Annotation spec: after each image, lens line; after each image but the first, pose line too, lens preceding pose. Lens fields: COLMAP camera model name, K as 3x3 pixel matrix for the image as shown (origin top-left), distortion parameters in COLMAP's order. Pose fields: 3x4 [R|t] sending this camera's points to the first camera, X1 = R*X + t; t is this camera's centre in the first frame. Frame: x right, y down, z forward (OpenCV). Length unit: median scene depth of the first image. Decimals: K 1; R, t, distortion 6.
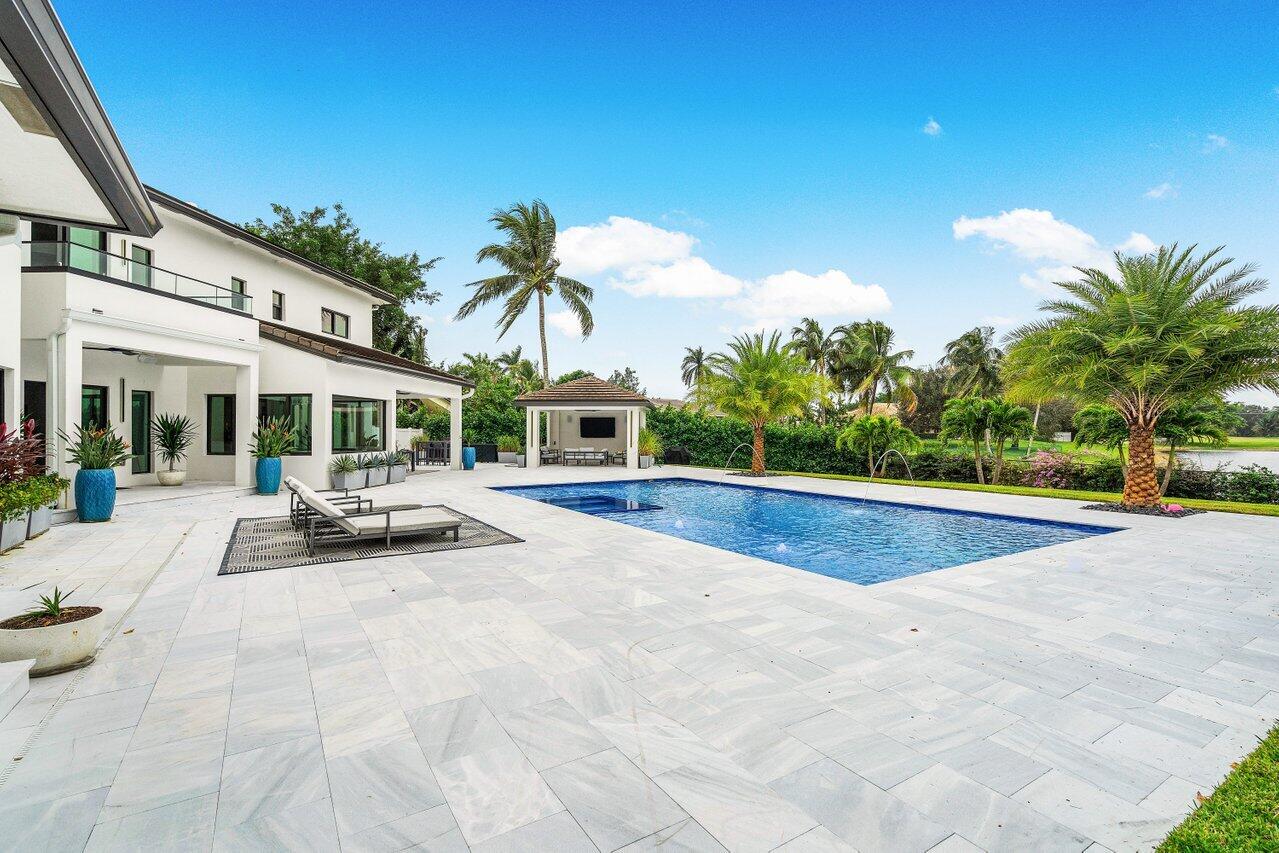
lens RADIAL K [[635.7, 0, 639.6], [0, 635.7, 442.6], [0, 0, 1]] dist [-0.006165, -0.000053]
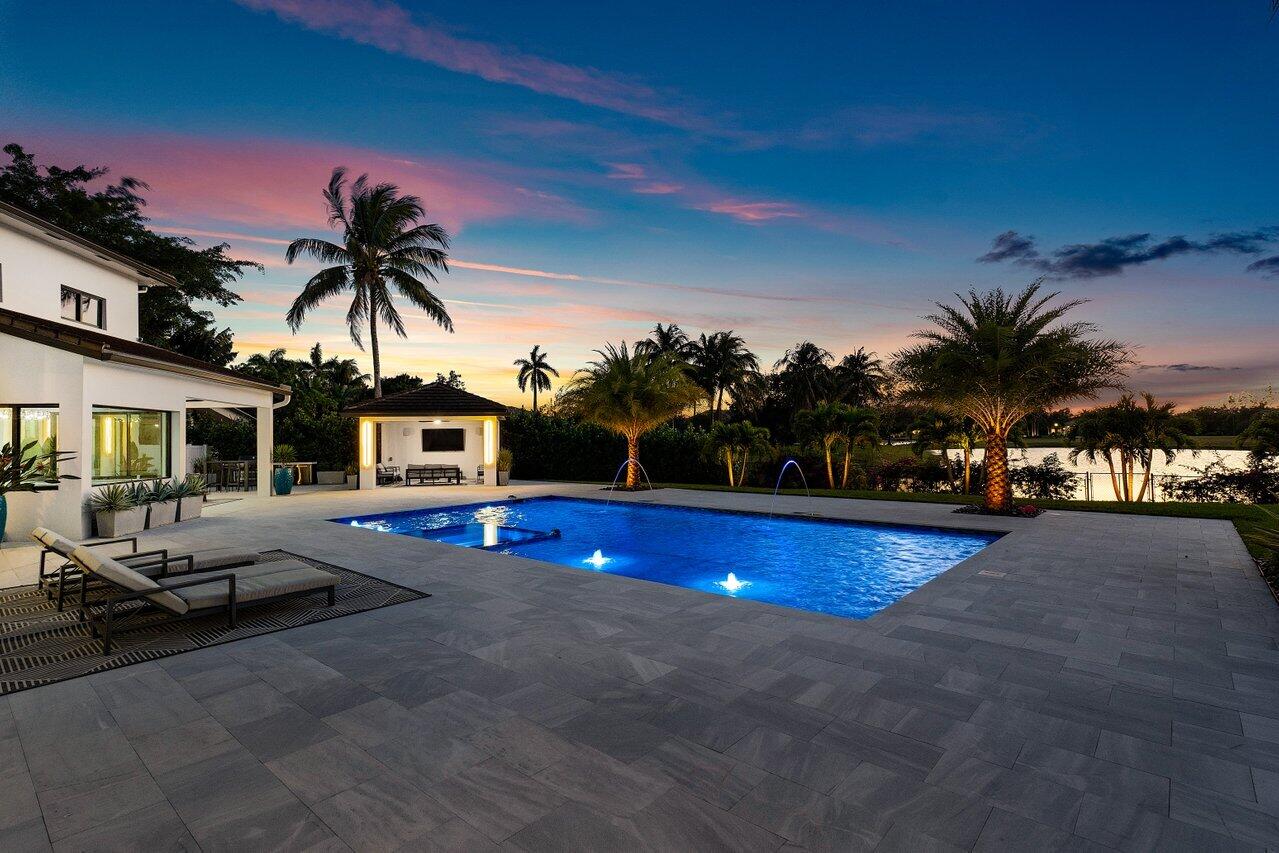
lens RADIAL K [[647.4, 0, 645.3], [0, 647.4, 426.0], [0, 0, 1]] dist [0.004875, 0.000173]
pose [[0.951324, -0.009809, 0.308036, -0.141177], [0.019876, 0.999365, -0.029560, -0.020970], [-0.307551, 0.034243, 0.950915, 0.120520]]
